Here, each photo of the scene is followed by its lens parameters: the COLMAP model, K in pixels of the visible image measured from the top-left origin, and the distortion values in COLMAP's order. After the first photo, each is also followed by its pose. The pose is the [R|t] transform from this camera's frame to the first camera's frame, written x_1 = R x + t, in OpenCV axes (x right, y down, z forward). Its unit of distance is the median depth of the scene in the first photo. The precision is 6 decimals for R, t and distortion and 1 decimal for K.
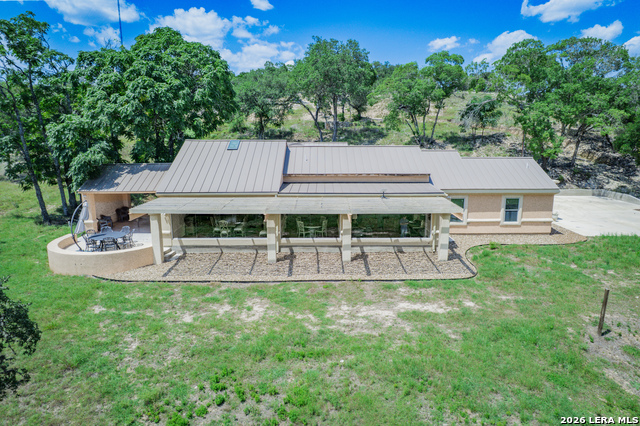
lens RADIAL K [[421.7, 0, 322.8], [0, 421.7, 205.6], [0, 0, 1]] dist [-0.064816, 0.059247]
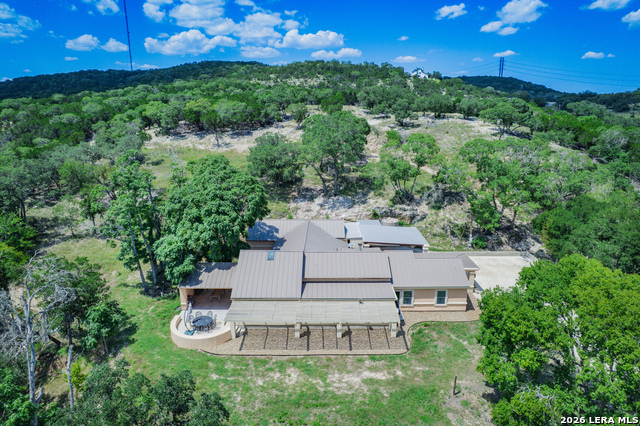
lens RADIAL K [[421.7, 0, 322.8], [0, 421.7, 205.6], [0, 0, 1]] dist [-0.064816, 0.059247]
pose [[0.999944, -0.000535, -0.010602, 0.006803], [0.001259, 0.997654, 0.068446, -0.623151], [0.010541, -0.068455, 0.997599, -0.835742]]
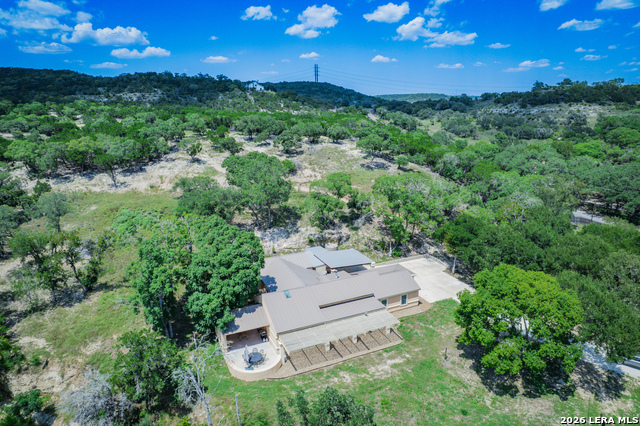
lens RADIAL K [[421.7, 0, 322.8], [0, 421.7, 205.6], [0, 0, 1]] dist [-0.064816, 0.059247]
pose [[0.915220, -0.113656, 0.386595, -1.125552], [0.086113, 0.992400, 0.087898, -1.041273], [-0.393647, -0.047155, 0.918052, -1.332511]]
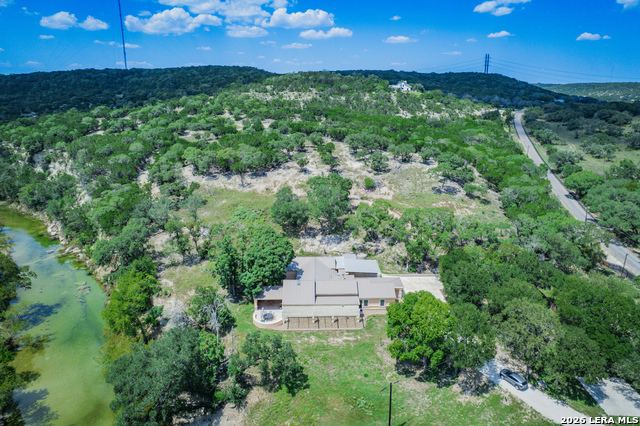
lens RADIAL K [[438.3, 0, 320.6], [0, 438.3, 195.9], [0, 0, 1]] dist [-0.036629, 0.001244]
pose [[0.999959, -0.004613, 0.007853, -0.092437], [0.003949, 0.996573, 0.082621, -1.539236], [-0.008207, -0.082587, 0.996550, -3.281878]]
